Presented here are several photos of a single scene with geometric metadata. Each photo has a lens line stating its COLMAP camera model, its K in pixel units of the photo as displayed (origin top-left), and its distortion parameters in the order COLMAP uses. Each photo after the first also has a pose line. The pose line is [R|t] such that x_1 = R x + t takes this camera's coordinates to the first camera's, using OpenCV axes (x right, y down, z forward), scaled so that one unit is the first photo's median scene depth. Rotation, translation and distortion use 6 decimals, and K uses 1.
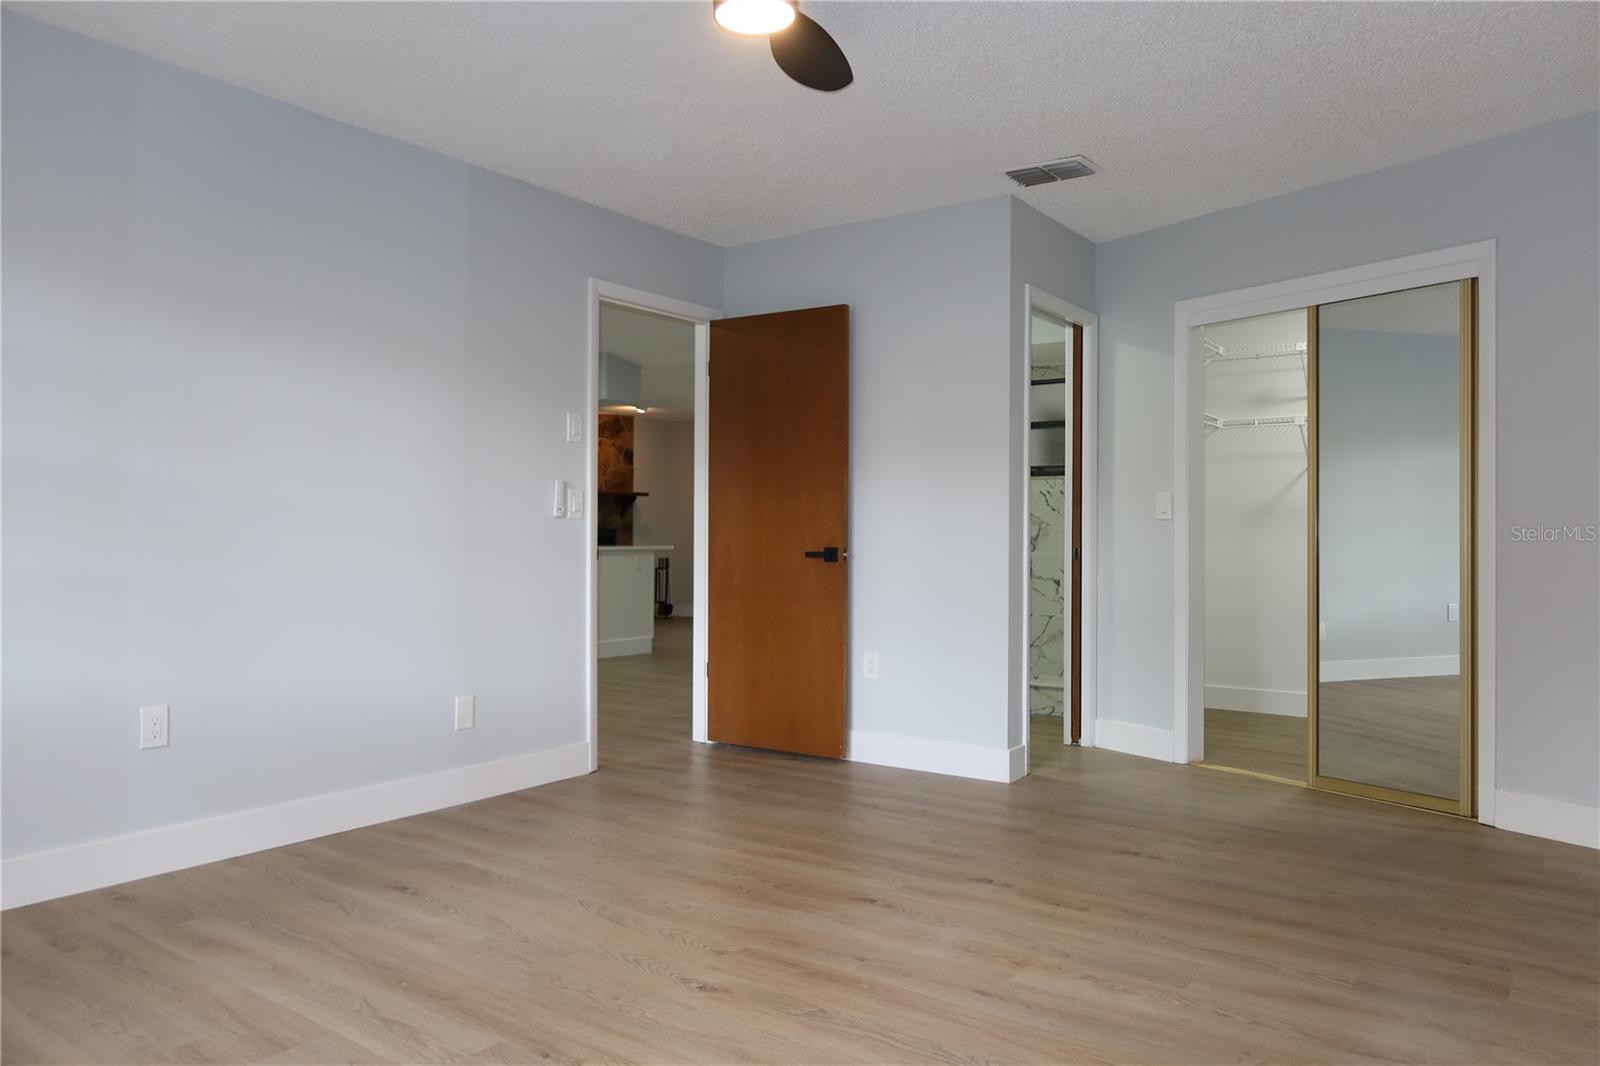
lens RADIAL K [[1103.9, 0, 794.8], [0, 1103.9, 544.7], [0, 0, 1]] dist [-0.029681, 0.012692]
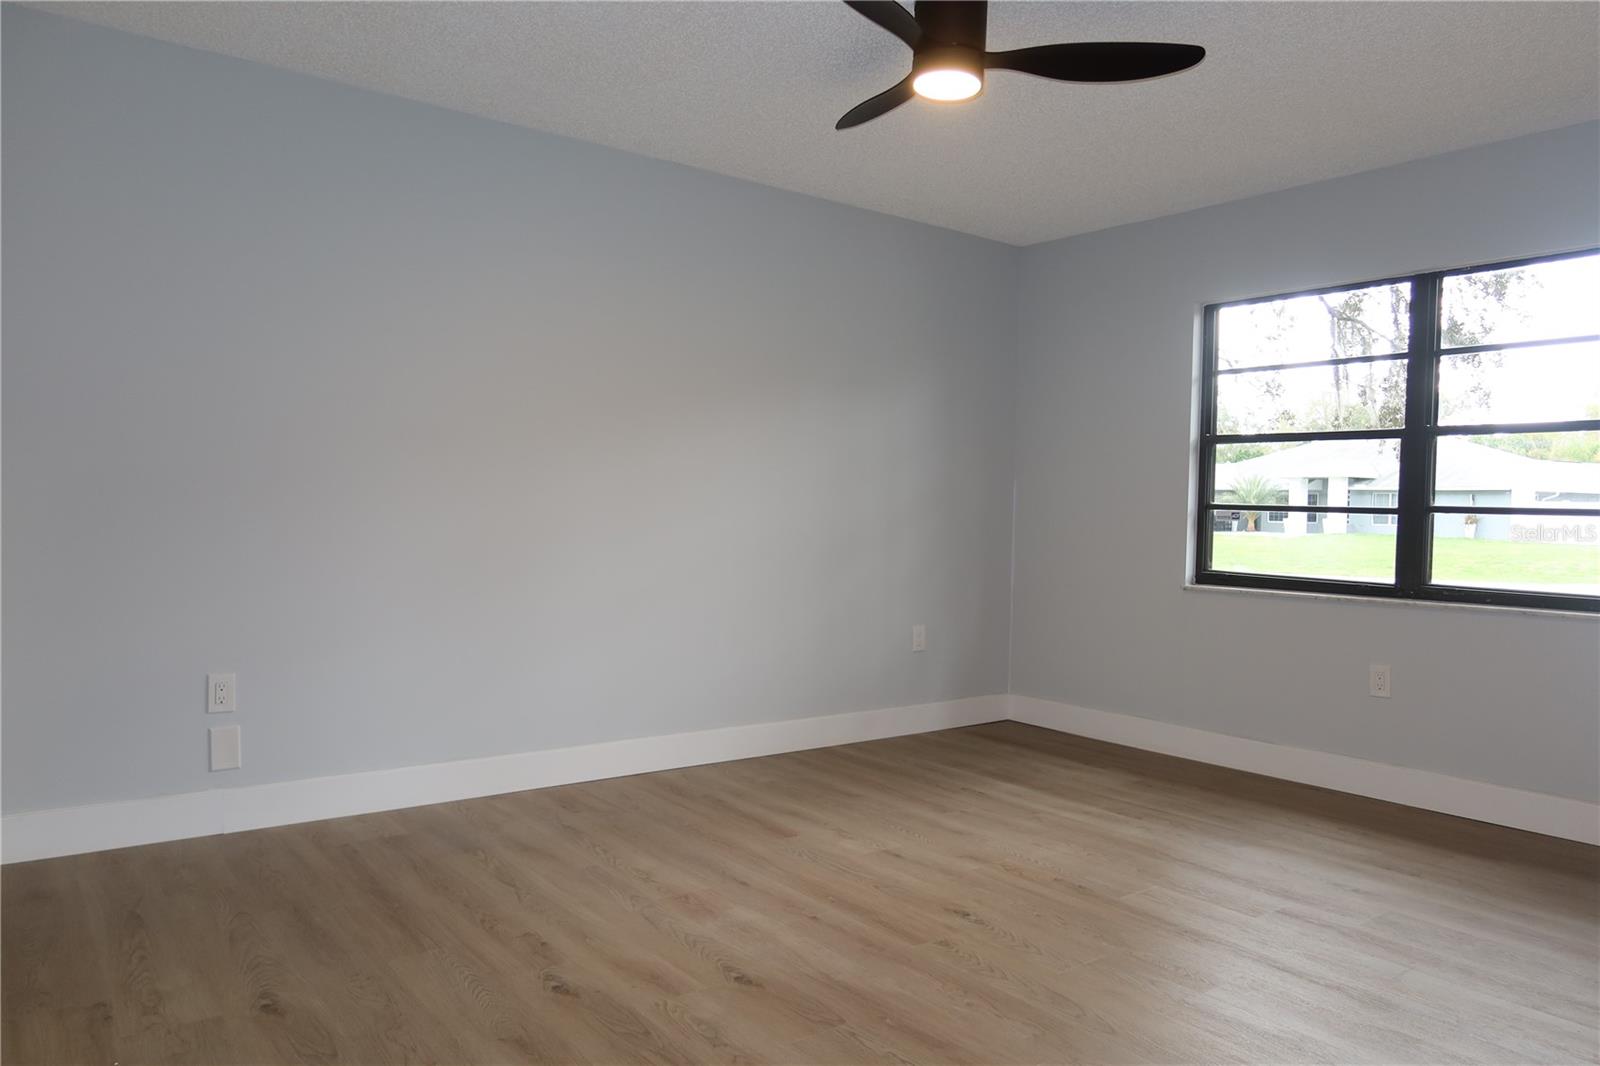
lens RADIAL K [[1103.9, 0, 794.8], [0, 1103.9, 544.7], [0, 0, 1]] dist [-0.029681, 0.012692]
pose [[-0.956682, -0.033994, 0.289143, -0.216970], [-0.021605, 0.998711, 0.045930, -0.036498], [-0.290332, 0.037693, -0.956183, 1.991059]]
